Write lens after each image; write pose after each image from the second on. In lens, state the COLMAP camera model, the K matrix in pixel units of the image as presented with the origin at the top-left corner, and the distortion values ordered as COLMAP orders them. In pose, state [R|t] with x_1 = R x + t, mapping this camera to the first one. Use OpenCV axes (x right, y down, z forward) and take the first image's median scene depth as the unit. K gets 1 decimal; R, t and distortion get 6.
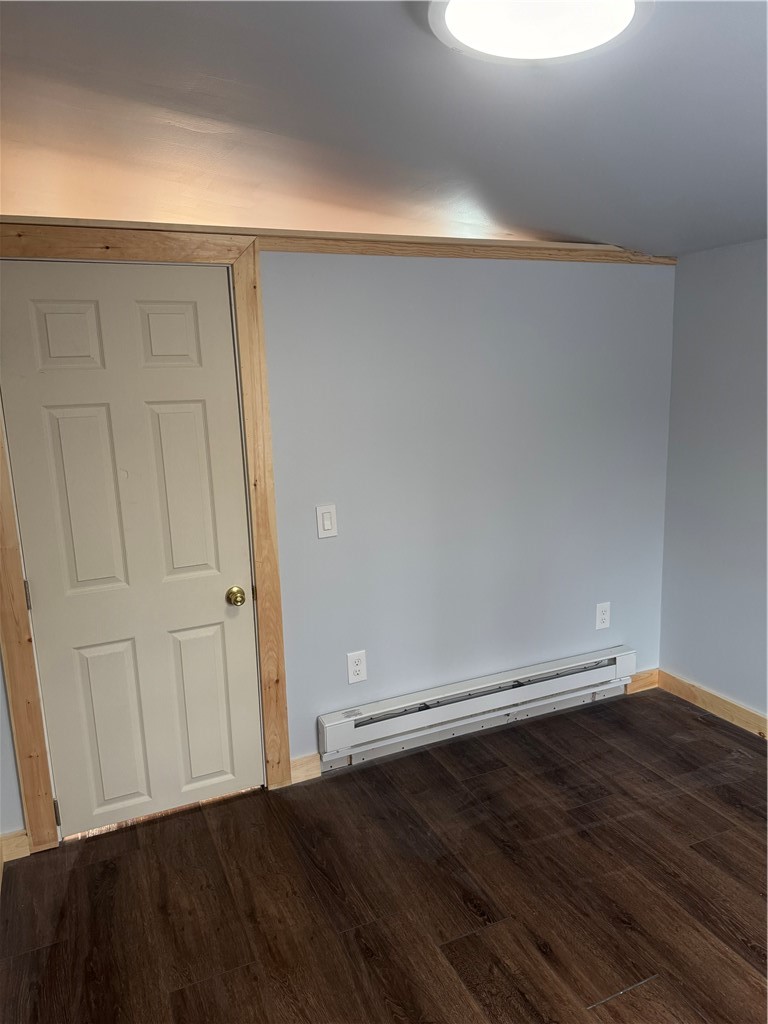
lens RADIAL K [[718.4, 0, 386.8], [0, 718.4, 511.1], [0, 0, 1]] dist [0.046479, -0.057261]
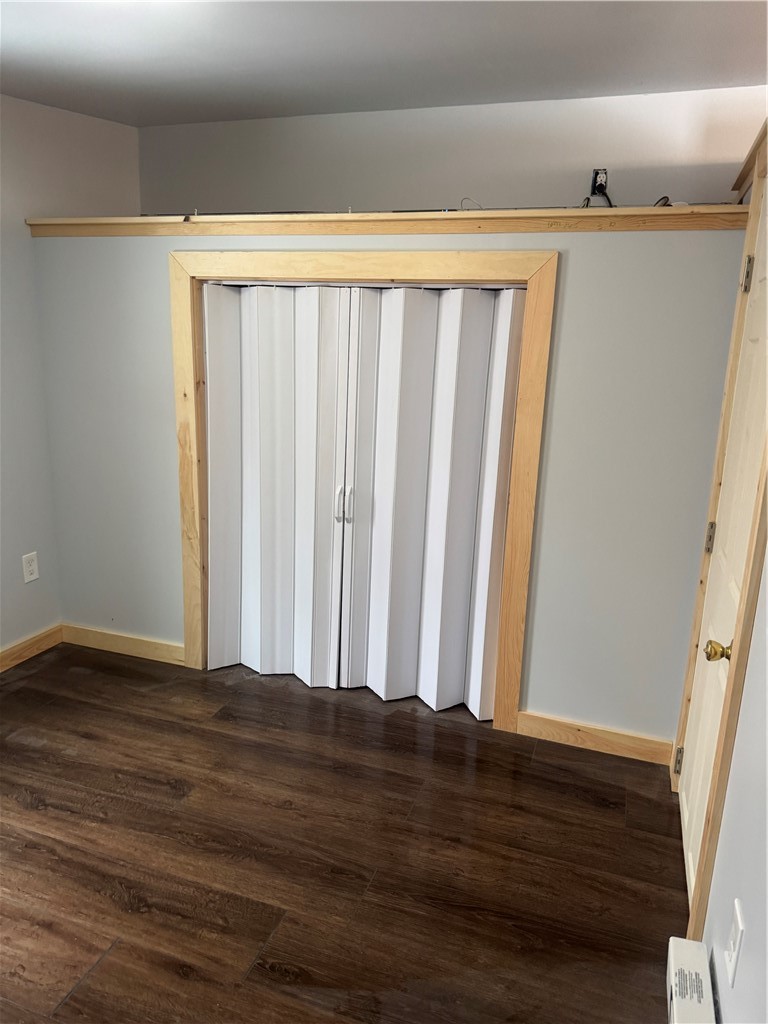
lens RADIAL K [[718.4, 0, 384.9], [0, 718.4, 515.1], [0, 0, 1]] dist [0.046479, -0.057261]
pose [[-0.688019, 0.174918, -0.704297, 0.558098], [-0.146874, 0.916867, 0.371191, -0.241670], [0.710674, 0.358829, -0.605131, 1.474989]]
